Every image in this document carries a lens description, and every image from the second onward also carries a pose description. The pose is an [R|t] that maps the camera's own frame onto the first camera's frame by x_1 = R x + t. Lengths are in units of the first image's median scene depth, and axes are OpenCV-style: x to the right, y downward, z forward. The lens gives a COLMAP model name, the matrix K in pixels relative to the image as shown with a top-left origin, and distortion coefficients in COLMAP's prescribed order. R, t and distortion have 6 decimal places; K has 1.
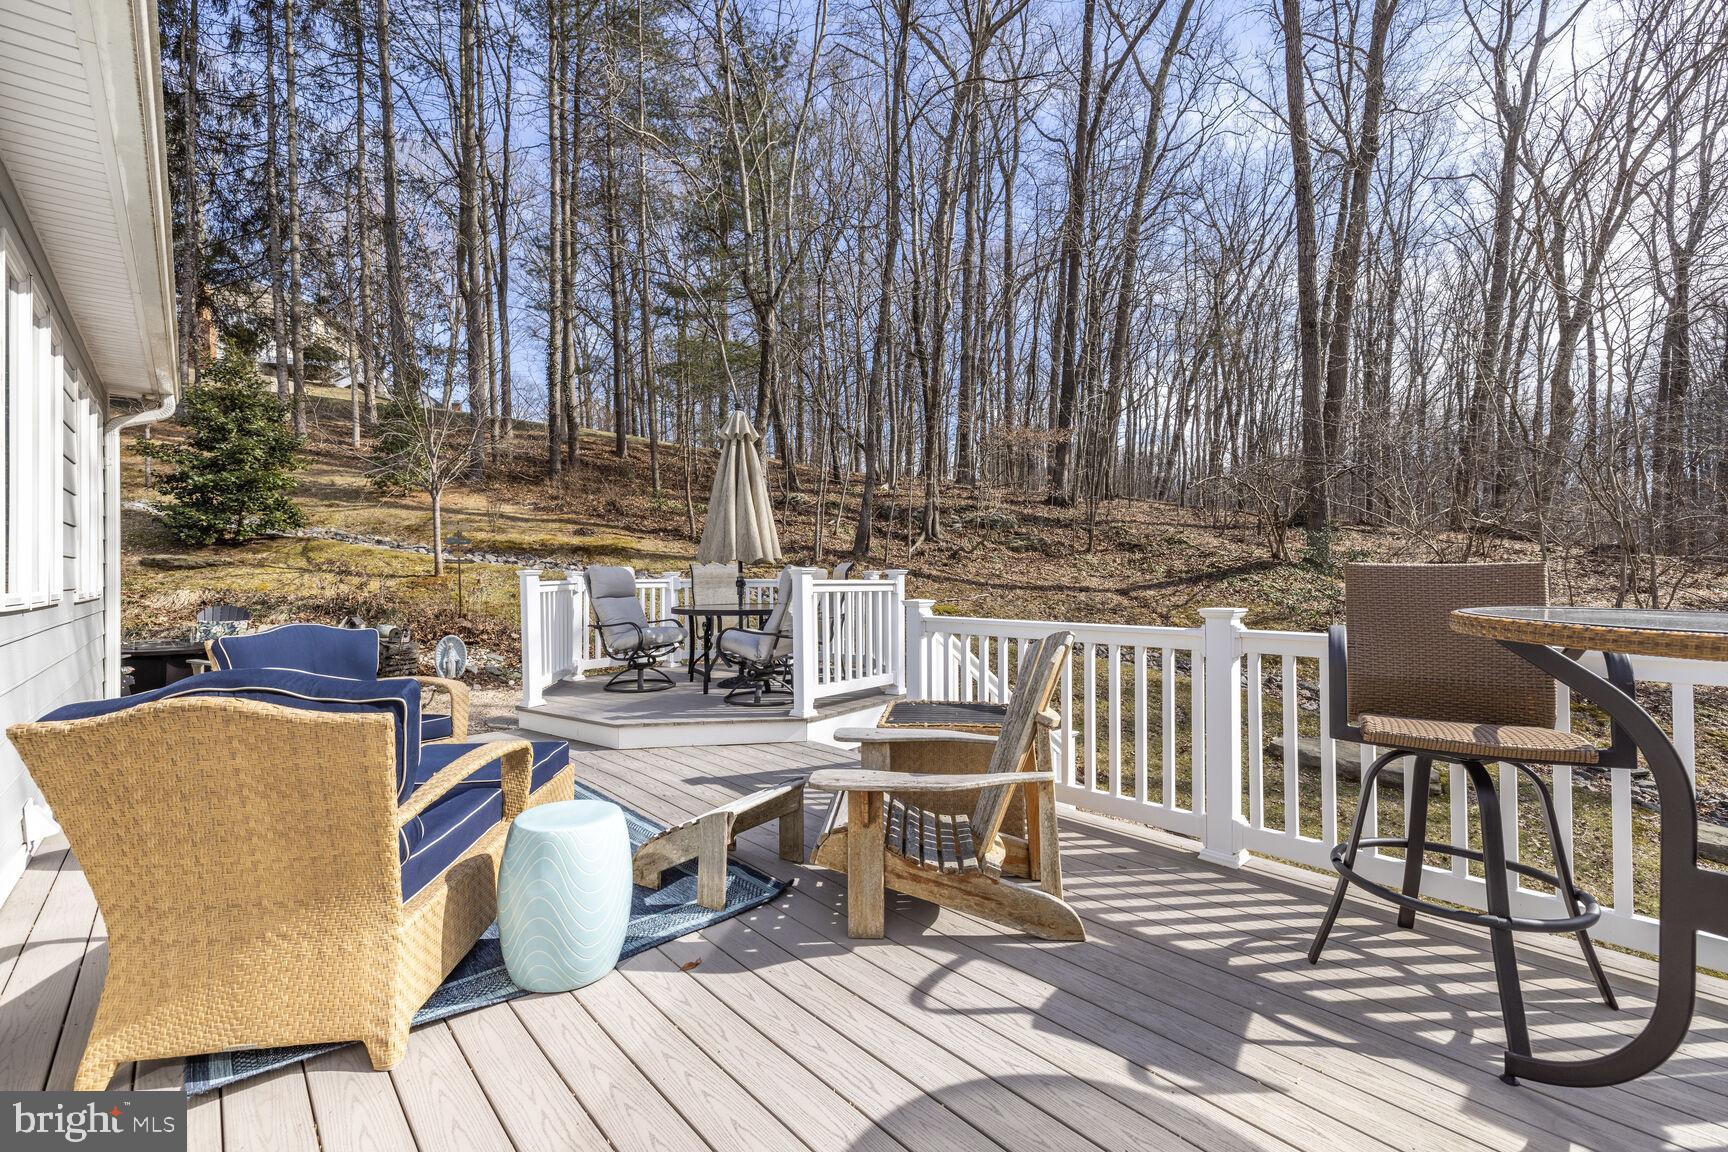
lens RADIAL K [[732.5, 0, 859.7], [0, 732.5, 580.3], [0, 0, 1]] dist [0.002565, 0.001538]
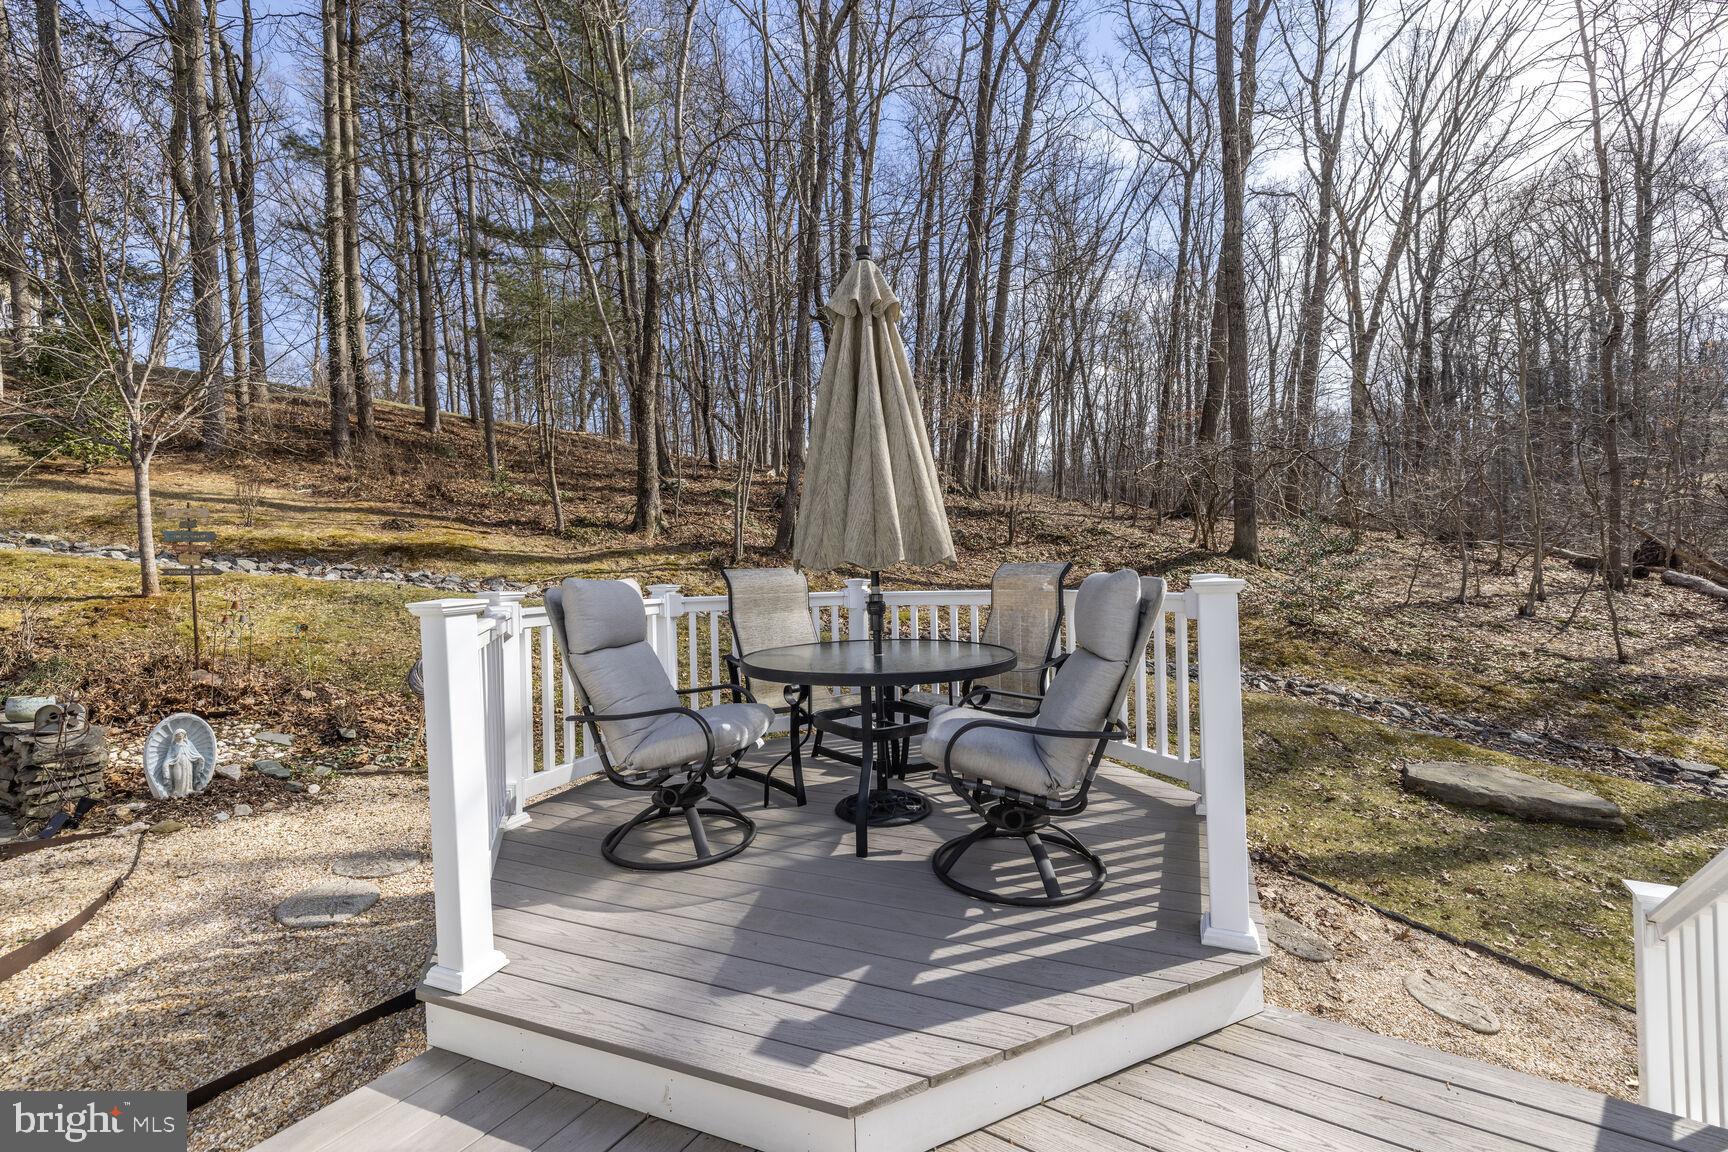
lens RADIAL K [[732.5, 0, 866.3], [0, 732.5, 578.8], [0, 0, 1]] dist [0.002565, 0.001538]
pose [[0.969007, -0.024936, 0.245771, -0.112426], [0.024438, 0.999688, 0.005078, -0.006718], [-0.245821, 0.001085, 0.969315, 0.199066]]
